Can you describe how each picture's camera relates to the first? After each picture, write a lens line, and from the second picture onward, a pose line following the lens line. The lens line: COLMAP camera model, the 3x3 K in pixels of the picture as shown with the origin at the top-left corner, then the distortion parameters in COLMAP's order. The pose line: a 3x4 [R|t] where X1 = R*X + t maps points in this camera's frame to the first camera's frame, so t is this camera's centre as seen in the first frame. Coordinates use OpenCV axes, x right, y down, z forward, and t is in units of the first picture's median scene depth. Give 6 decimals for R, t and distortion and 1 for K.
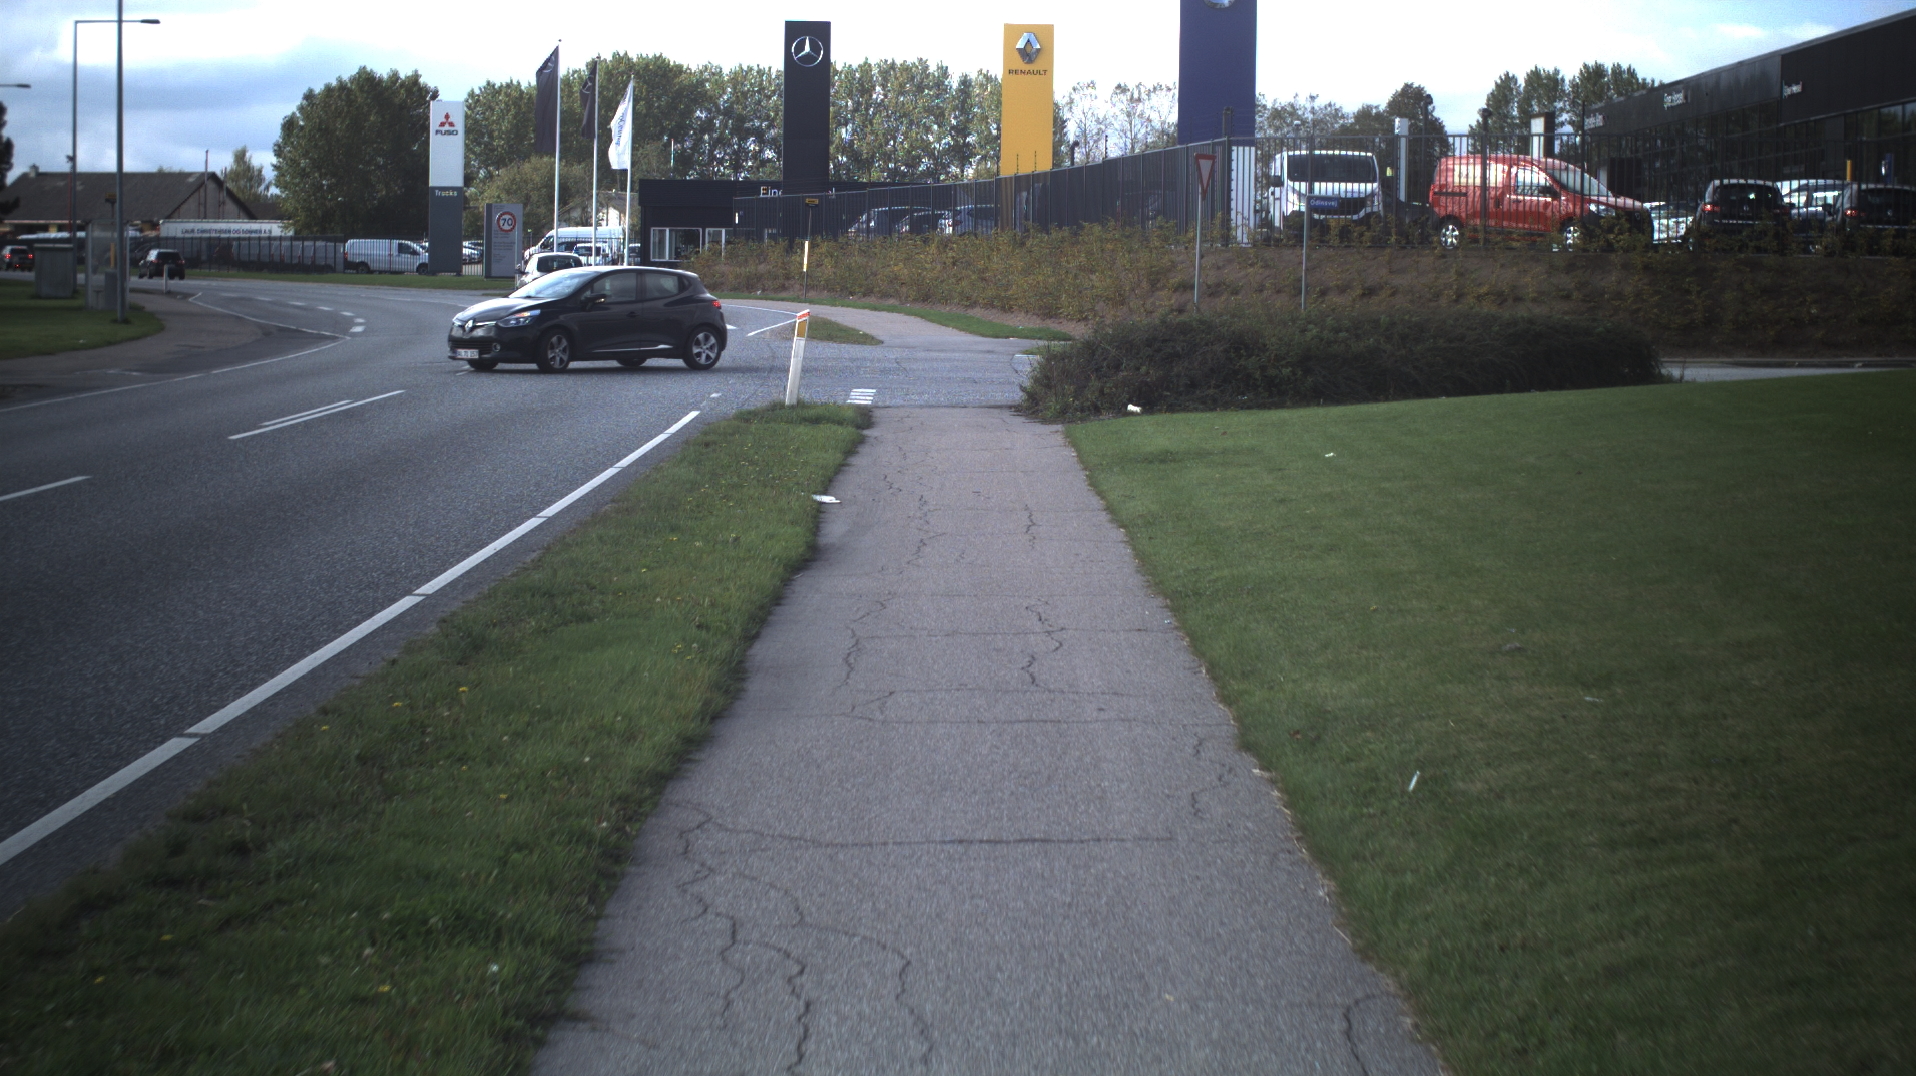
lens RADIAL K [[3072.5, 0, 950.2], [0, 3072.5, 529.9], [0, 0, 1]] dist [-0.236334, 0.000000]
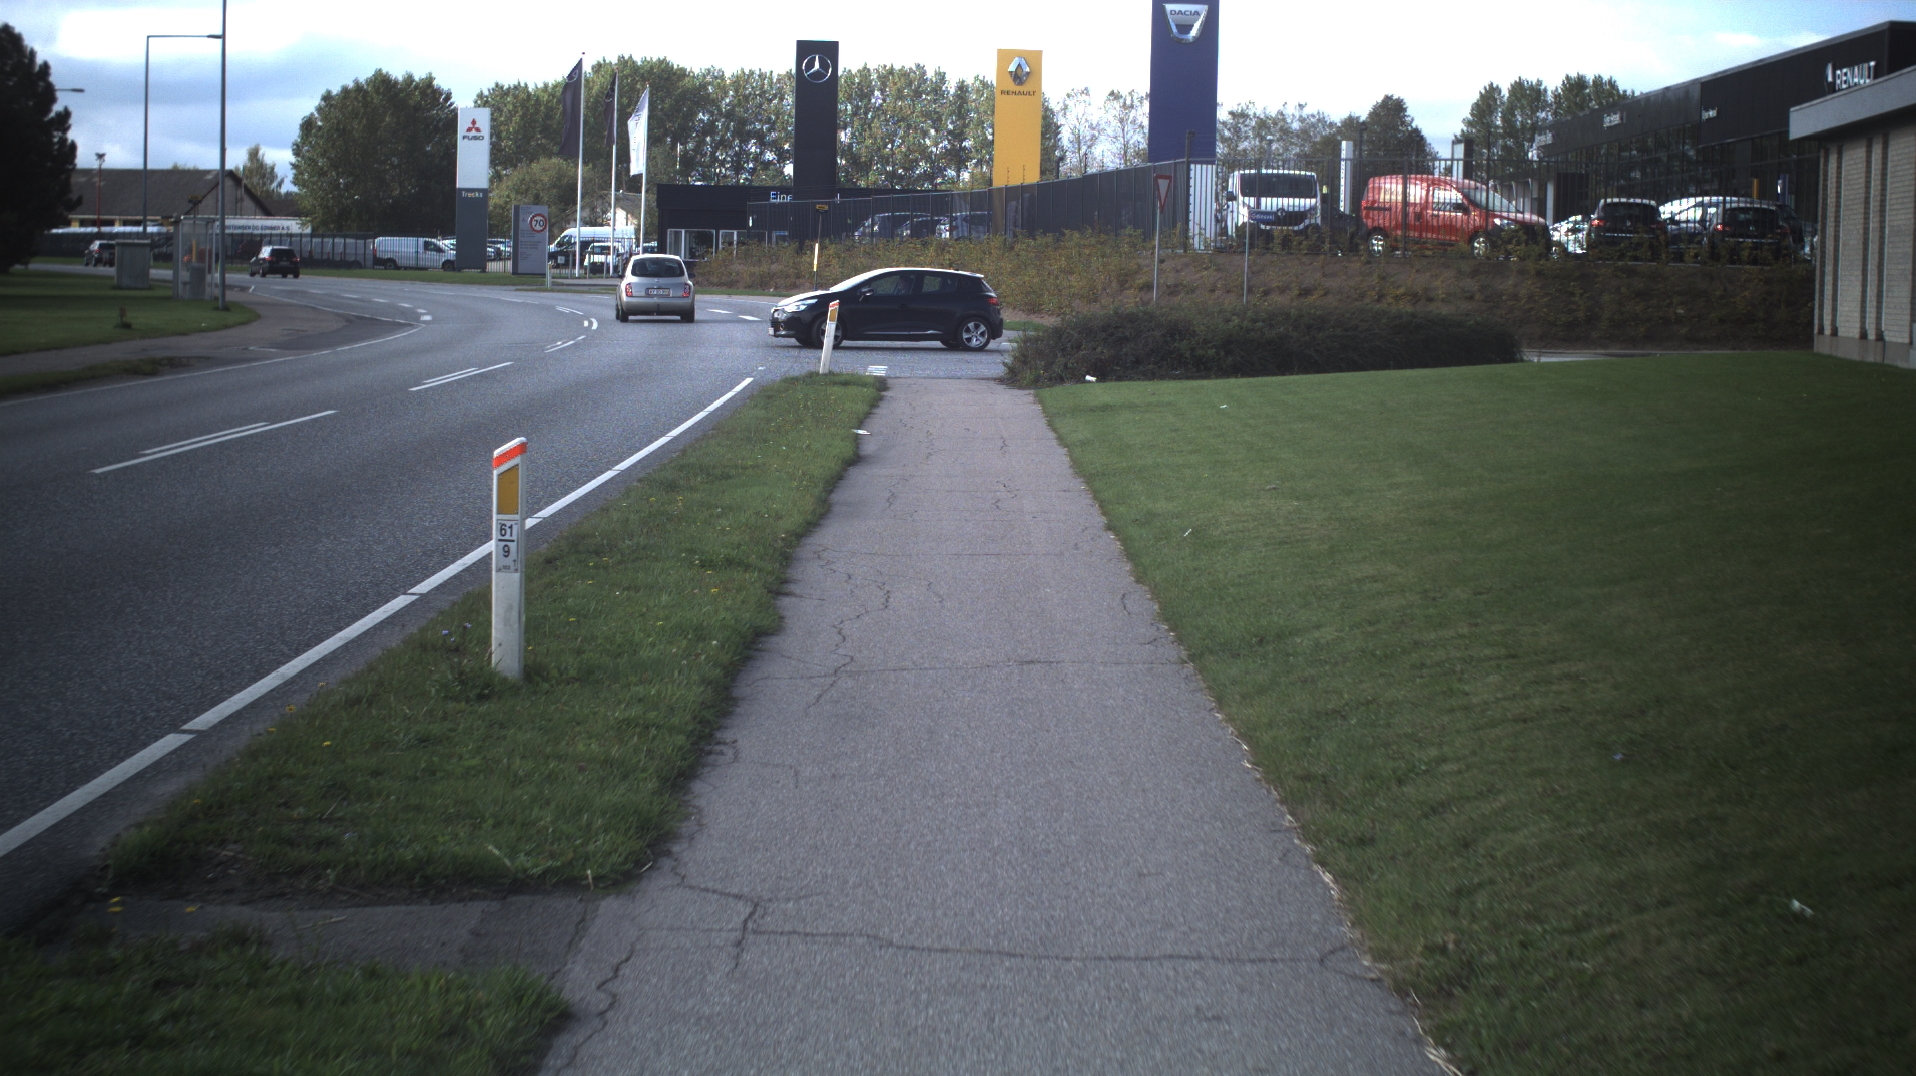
lens RADIAL K [[3072.5, 0, 964.0], [0, 3072.5, 537.9], [0, 0, 1]] dist [-0.236334, 0.000000]
pose [[0.999943, 0.008293, 0.006739, -0.000501], [-0.008308, 0.999963, 0.002155, 0.009290], [-0.006721, -0.002211, 0.999975, -0.108118]]
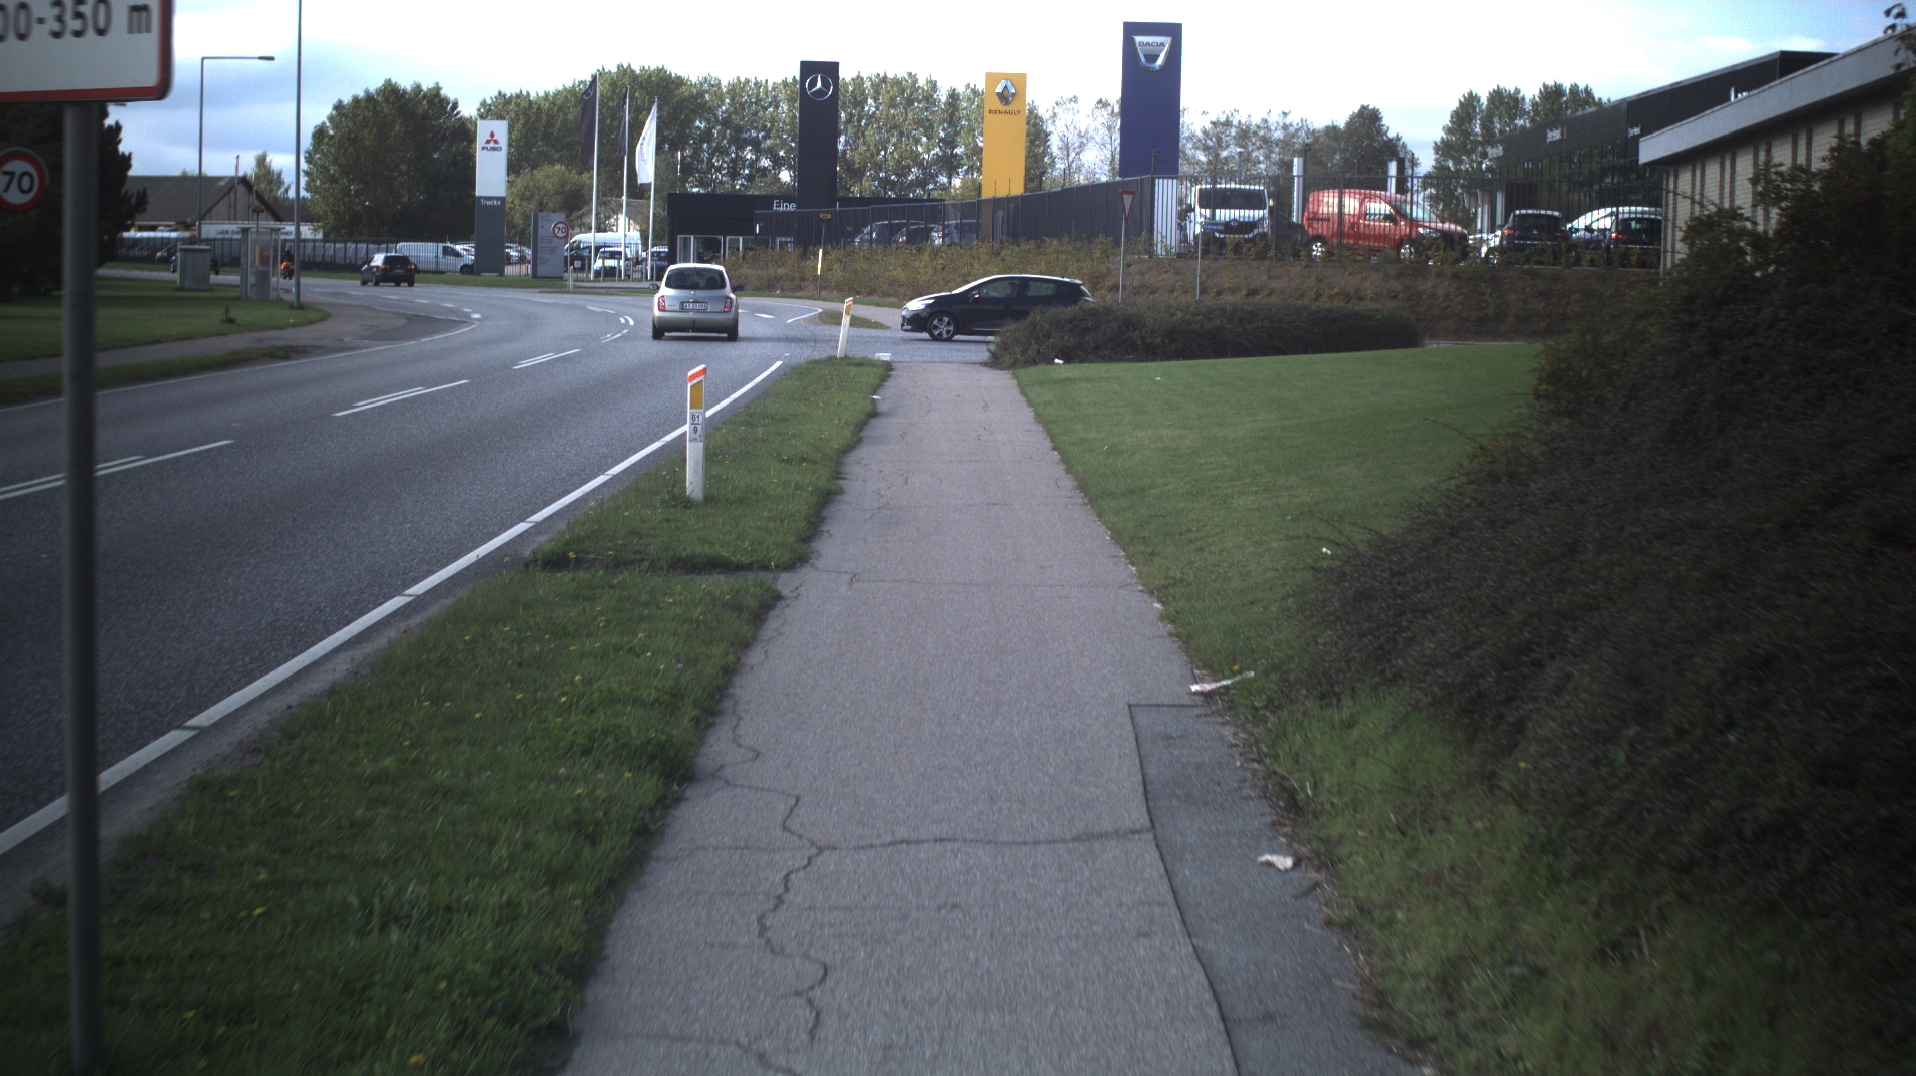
lens RADIAL K [[3072.5, 0, 960.4], [0, 3072.5, 542.5], [0, 0, 1]] dist [-0.236334, 0.000000]
pose [[0.999931, 0.008172, 0.008419, -0.001122], [-0.008192, 0.999964, 0.002303, 0.018778], [-0.008400, -0.002372, 0.999962, -0.216450]]
